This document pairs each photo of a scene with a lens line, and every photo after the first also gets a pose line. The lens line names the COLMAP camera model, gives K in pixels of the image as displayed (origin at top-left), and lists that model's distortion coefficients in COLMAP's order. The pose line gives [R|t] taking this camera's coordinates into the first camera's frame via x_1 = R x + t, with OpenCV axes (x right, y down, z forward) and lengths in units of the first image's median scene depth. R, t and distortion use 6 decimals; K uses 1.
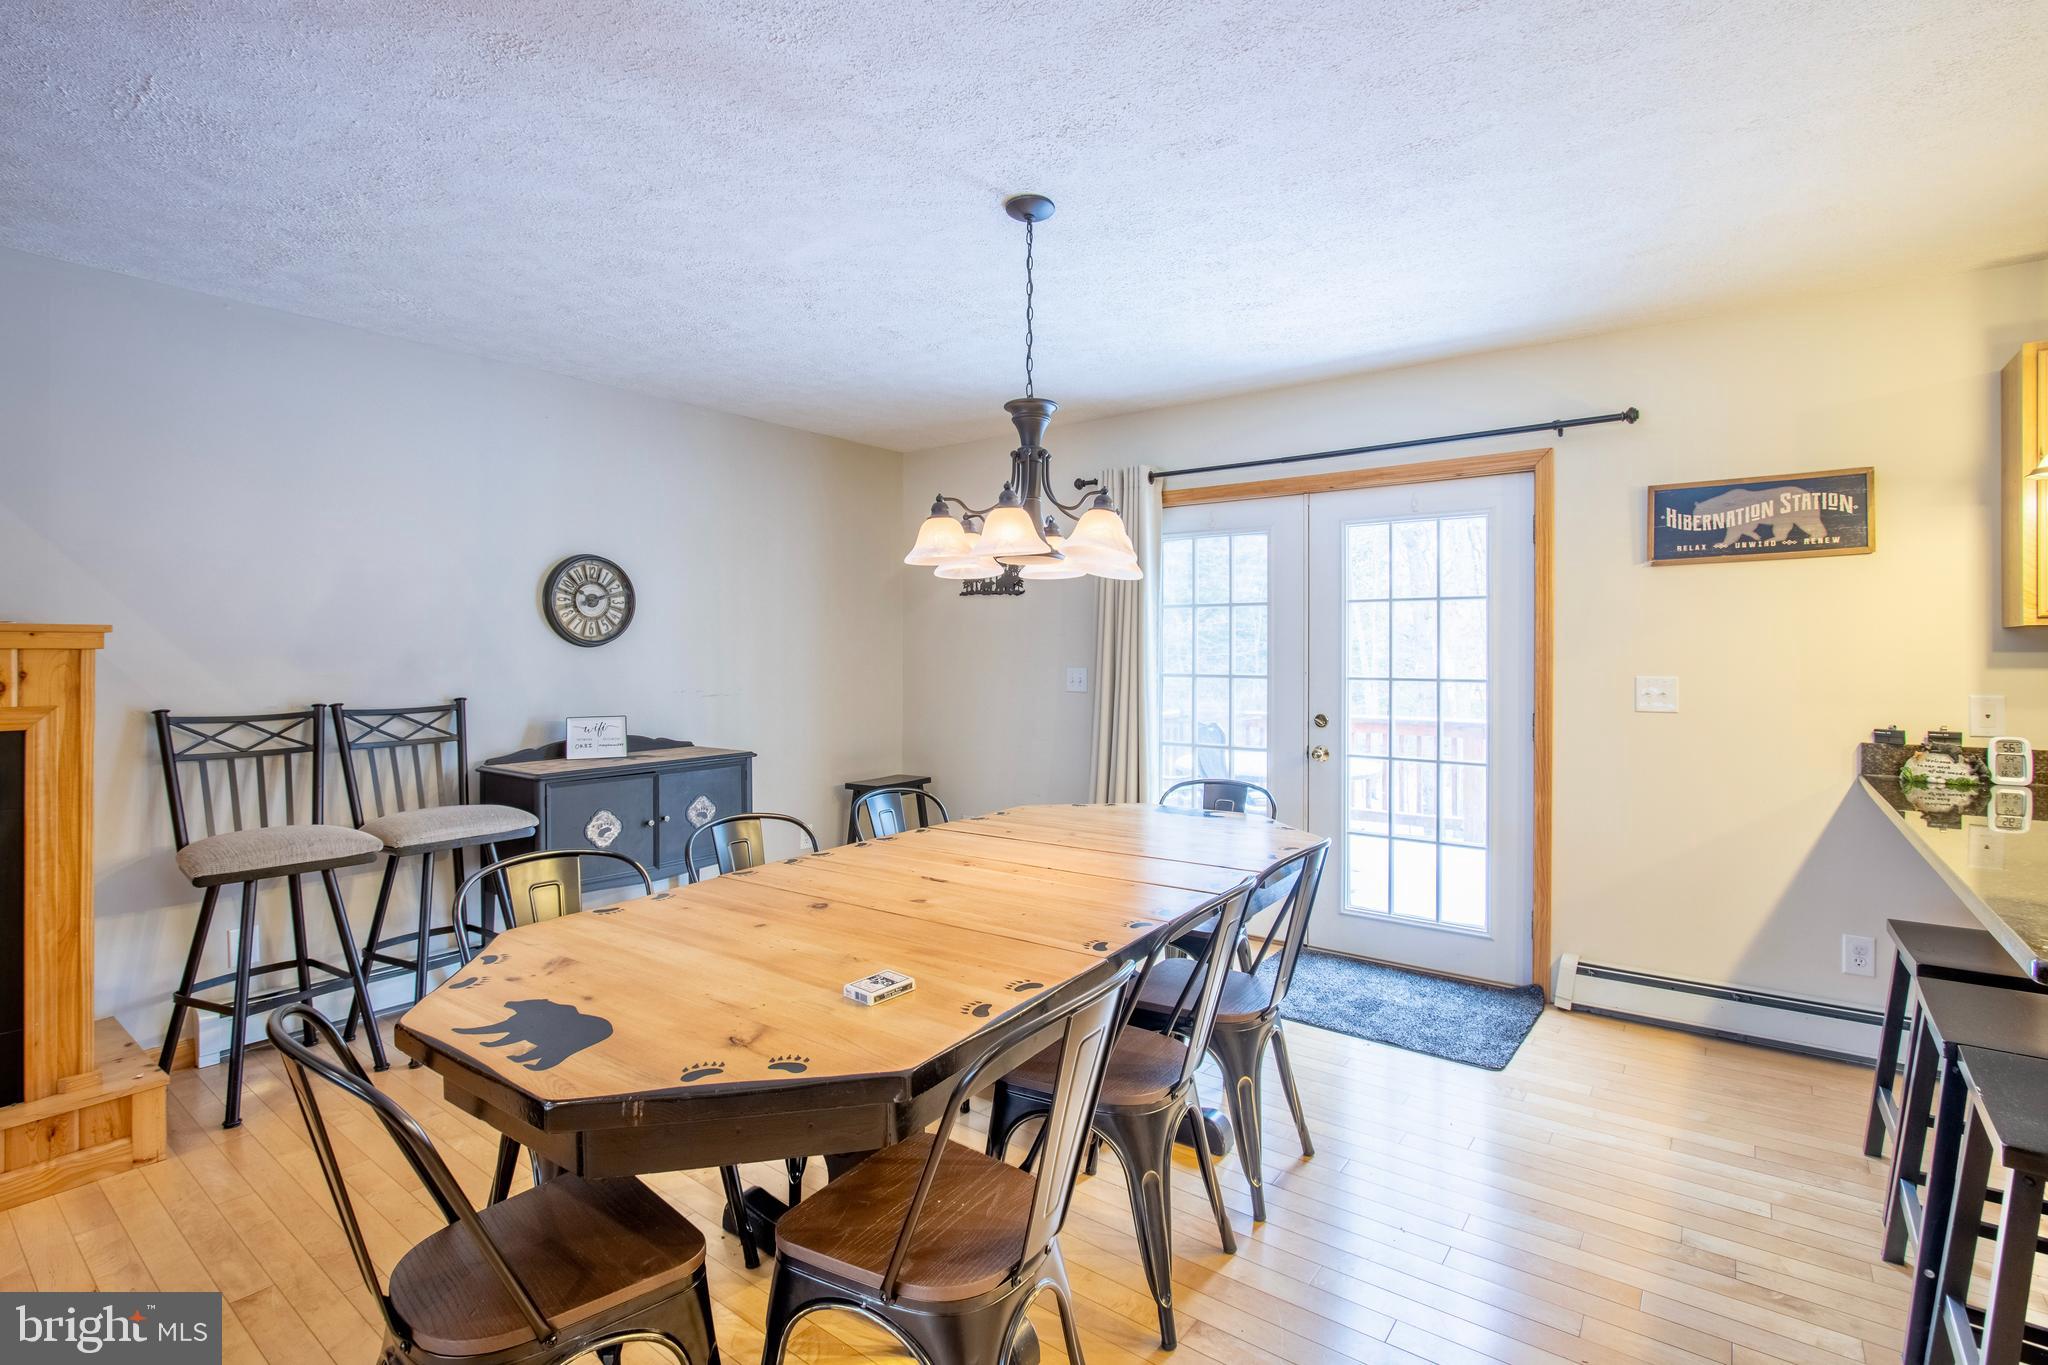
lens RADIAL K [[956.6, 0, 1020.5], [0, 956.6, 649.3], [0, 0, 1]] dist [-0.020610, 0.003704]
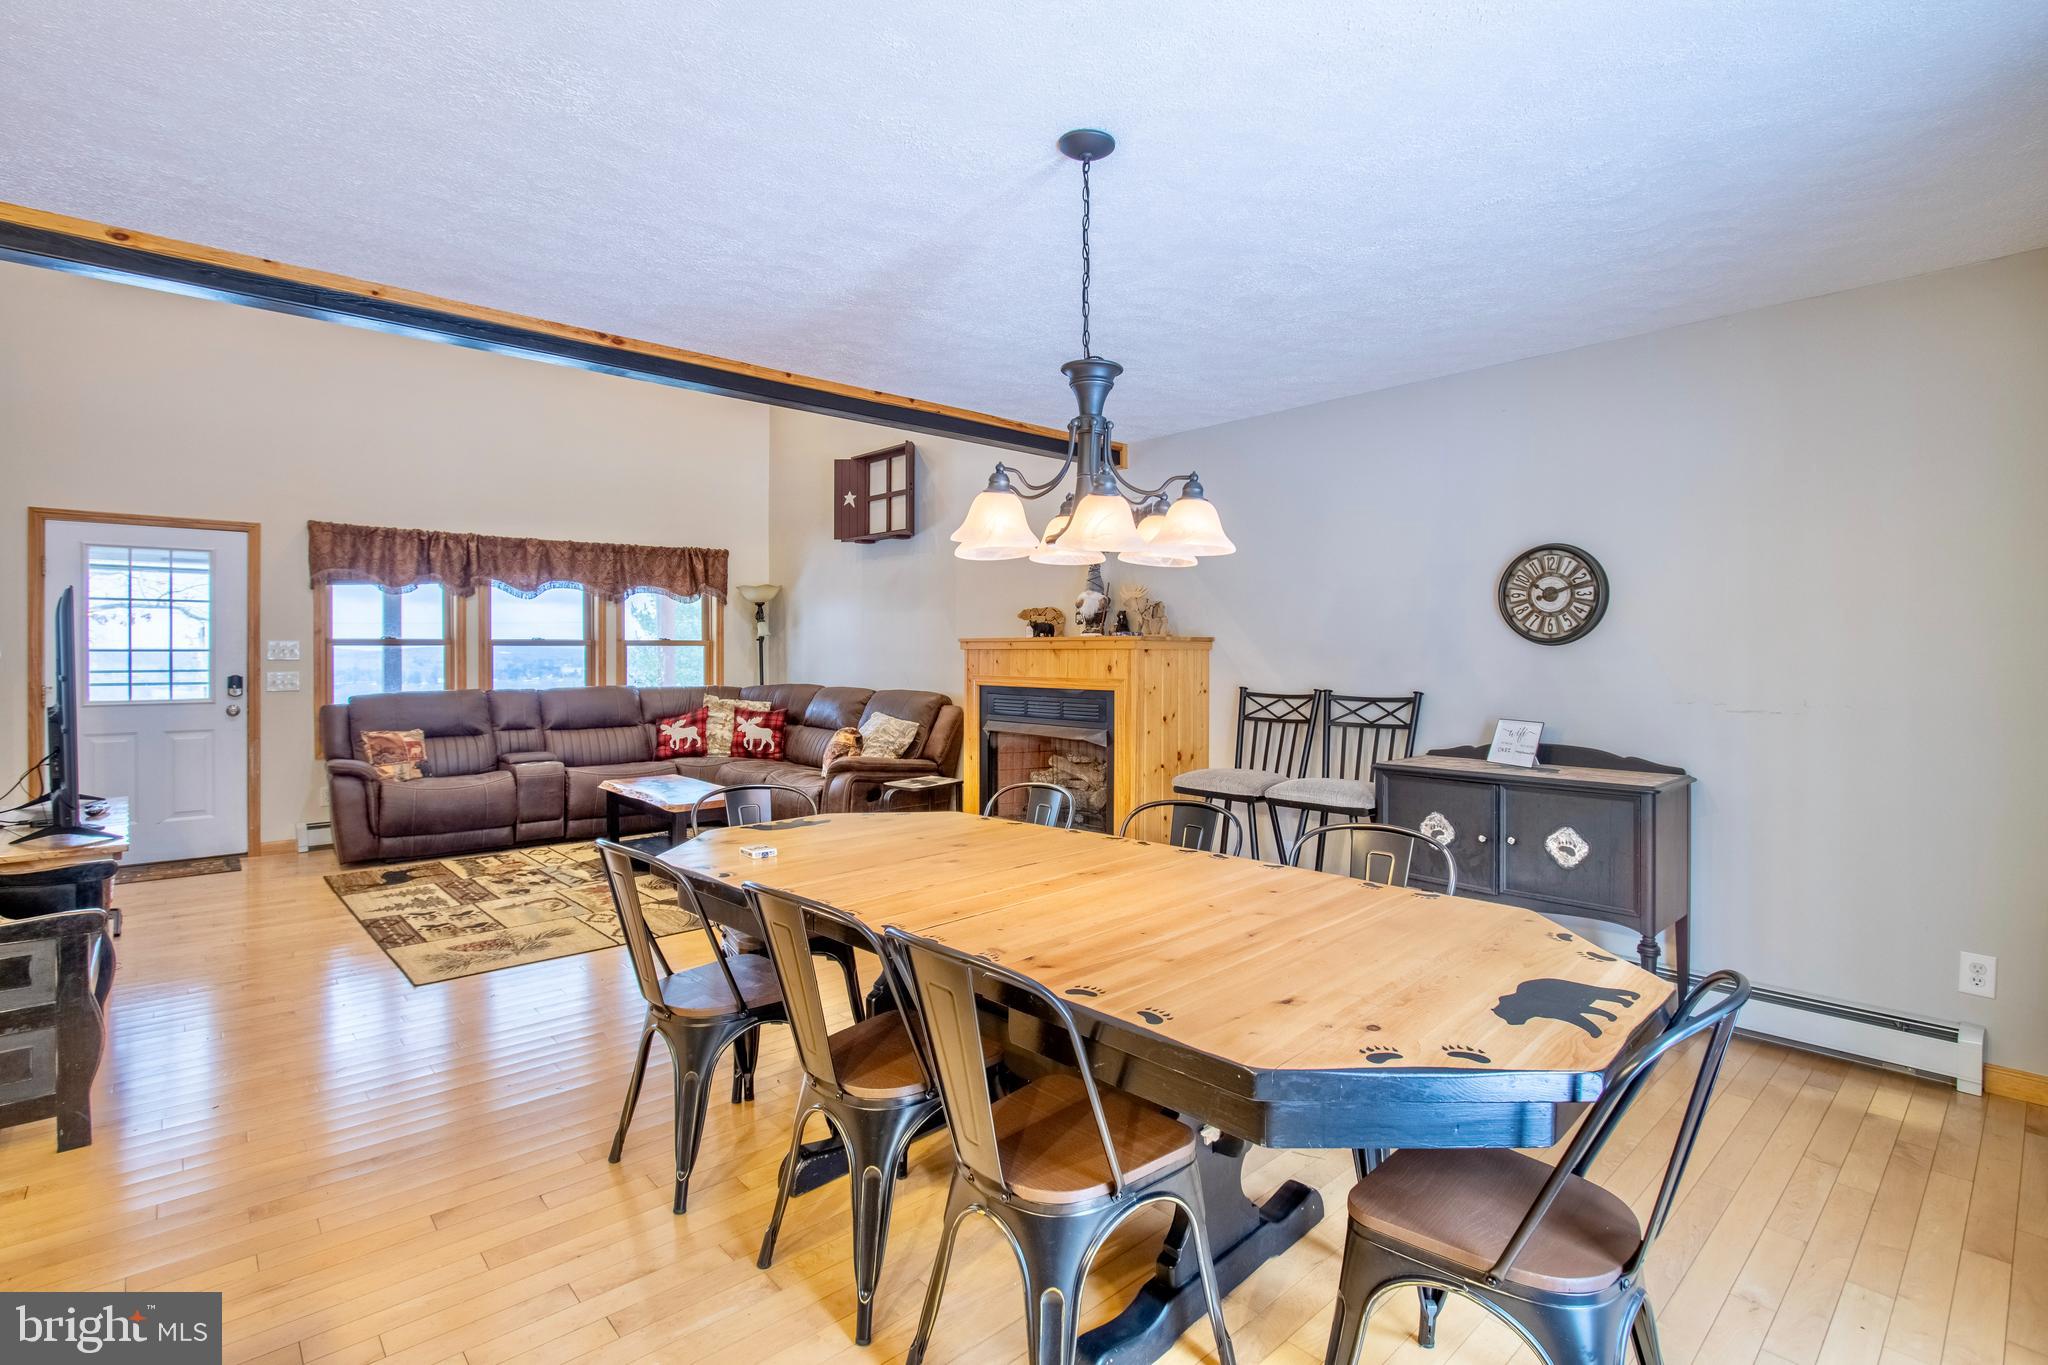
lens RADIAL K [[956.6, 0, 1015.0], [0, 956.6, 648.6], [0, 0, 1]] dist [-0.020610, 0.003704]
pose [[-0.191406, -0.002020, -0.981509, 0.639728], [0.002649, 0.999993, -0.002575, 0.002280], [0.981507, -0.003093, -0.191400, 0.799341]]
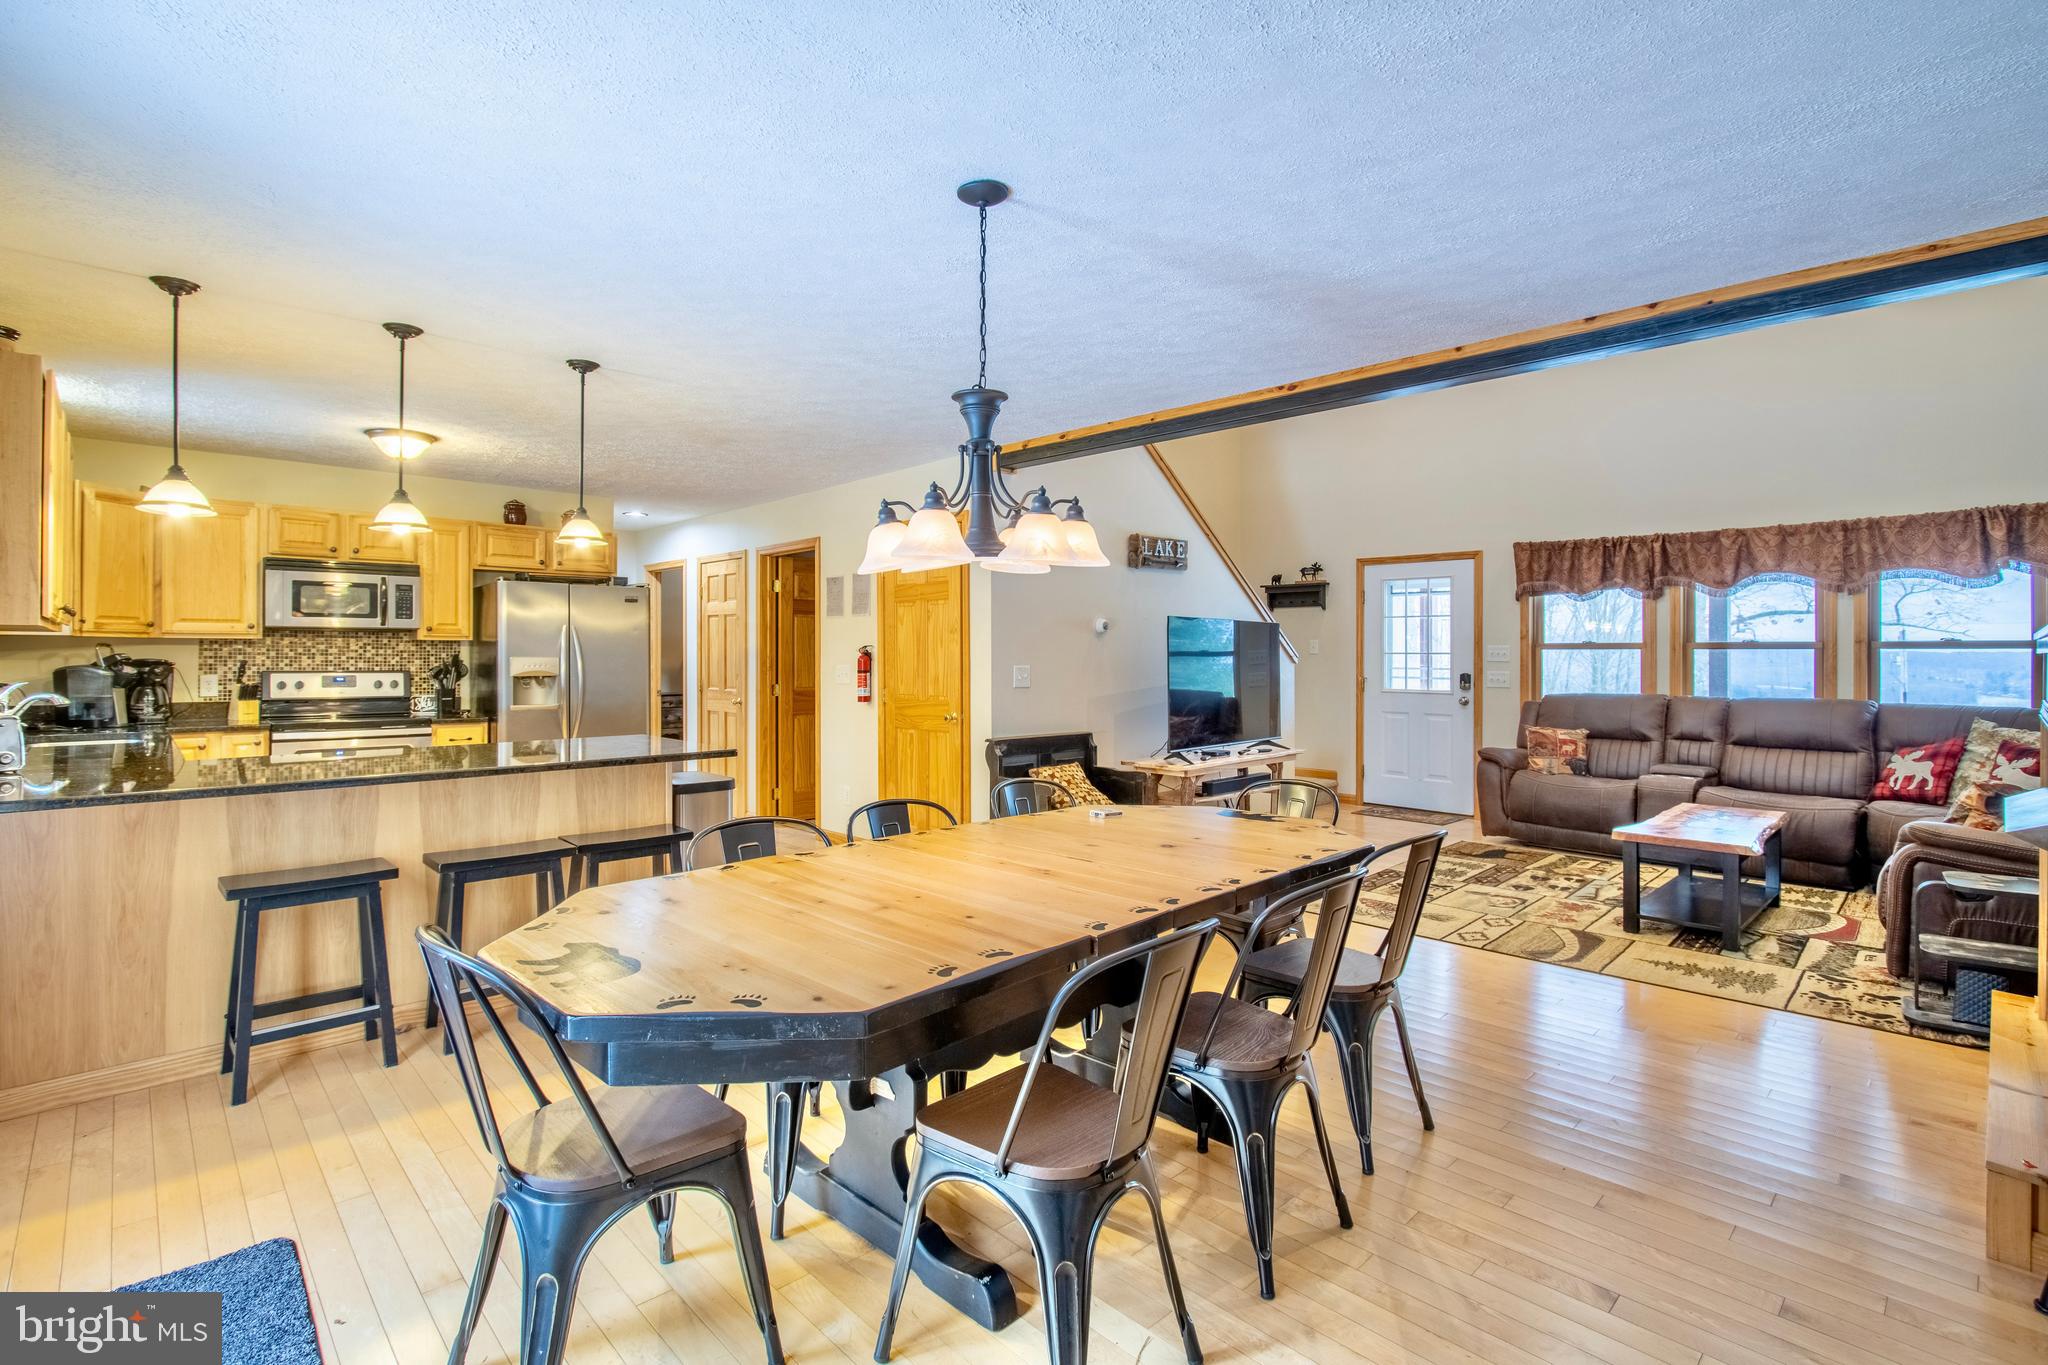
lens RADIAL K [[956.6, 0, 1024.6], [0, 956.6, 651.1], [0, 0, 1]] dist [-0.020610, 0.003704]
pose [[-0.987682, -0.002630, 0.156450, -0.136060], [-0.003318, 0.999986, -0.004138, 0.003838], [-0.156437, -0.004606, -0.987677, 1.412151]]
